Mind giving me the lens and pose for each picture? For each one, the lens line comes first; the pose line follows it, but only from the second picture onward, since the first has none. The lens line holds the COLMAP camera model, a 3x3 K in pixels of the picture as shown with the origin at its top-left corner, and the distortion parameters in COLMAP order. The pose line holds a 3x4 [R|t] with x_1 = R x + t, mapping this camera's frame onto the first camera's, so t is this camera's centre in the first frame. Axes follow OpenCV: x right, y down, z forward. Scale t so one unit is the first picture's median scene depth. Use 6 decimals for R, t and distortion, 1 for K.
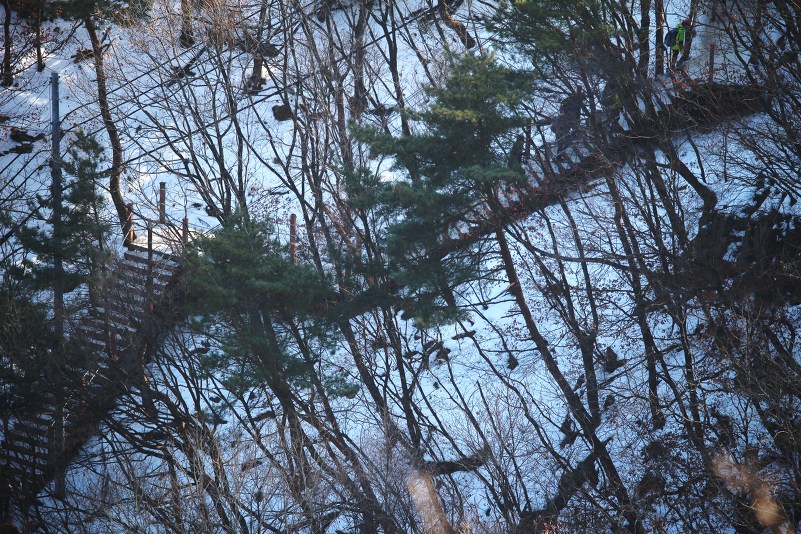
lens RADIAL K [[3084.6, 0, 400.3], [0, 3084.6, 266.8], [0, 0, 1]] dist [0.073233, 0.000000]
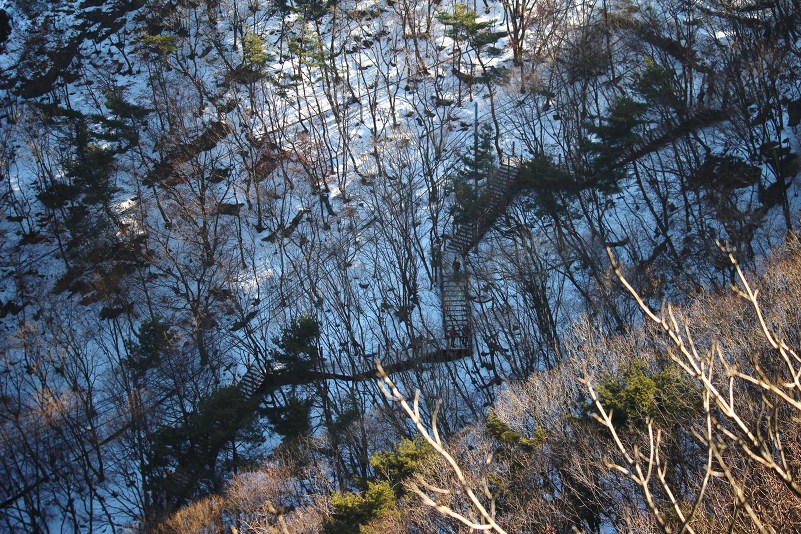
lens RADIAL K [[2784.4, 0, 400.4], [0, 2784.4, 267.1], [0, 0, 1]] dist [-0.308296, 0.000000]
pose [[0.996817, 0.016036, -0.078092, 0.019605], [-0.013291, 0.999280, 0.035534, -0.001827], [0.078606, -0.034383, 0.996313, -1.532219]]
